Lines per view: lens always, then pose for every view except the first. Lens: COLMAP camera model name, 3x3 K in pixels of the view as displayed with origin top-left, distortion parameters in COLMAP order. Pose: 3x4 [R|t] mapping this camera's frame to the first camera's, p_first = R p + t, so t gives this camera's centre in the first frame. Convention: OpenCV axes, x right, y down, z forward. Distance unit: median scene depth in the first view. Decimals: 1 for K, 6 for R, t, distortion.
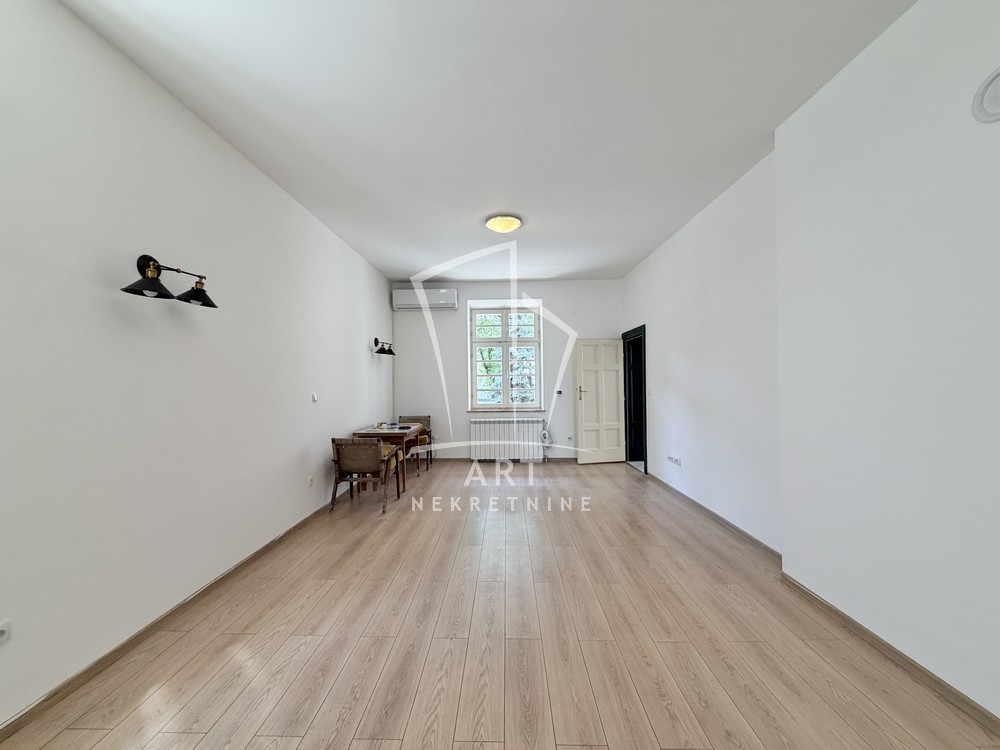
lens RADIAL K [[401.6, 0, 500.1], [0, 401.6, 377.1], [0, 0, 1]] dist [0.000133, 0.000052]
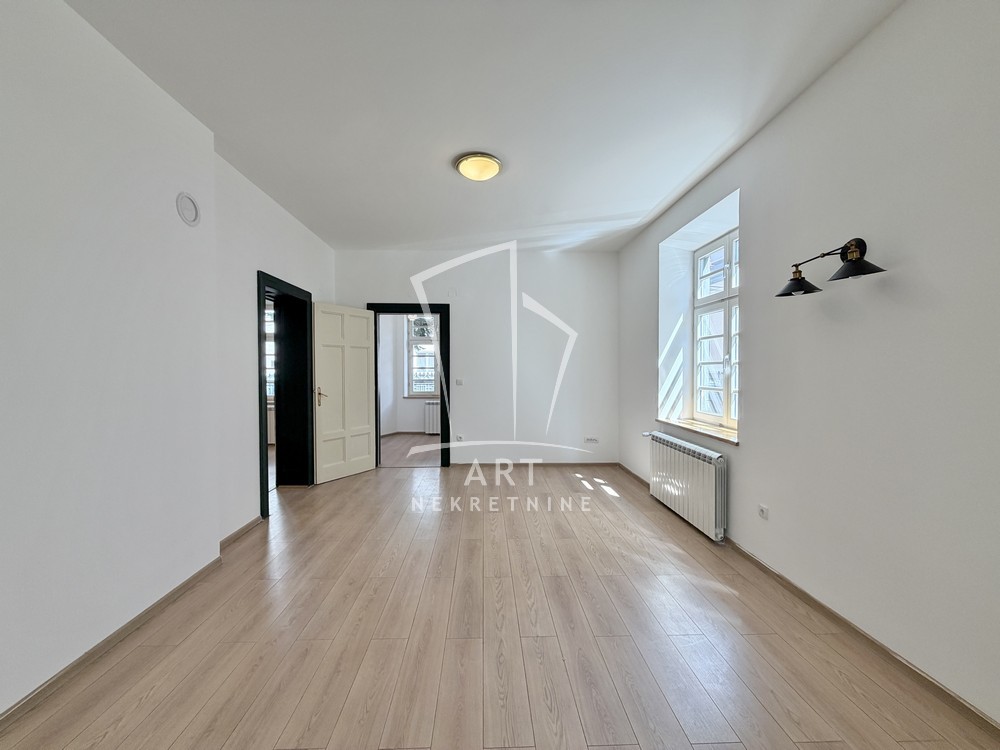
lens RADIAL K [[401.6, 0, 525.3], [0, 401.6, 373.5], [0, 0, 1]] dist [0.000133, 0.000052]
pose [[-0.992753, 0.012176, -0.119550, 0.019010], [0.011770, 0.999922, 0.004104, -0.001305], [0.119591, 0.002667, -0.992820, 1.933622]]
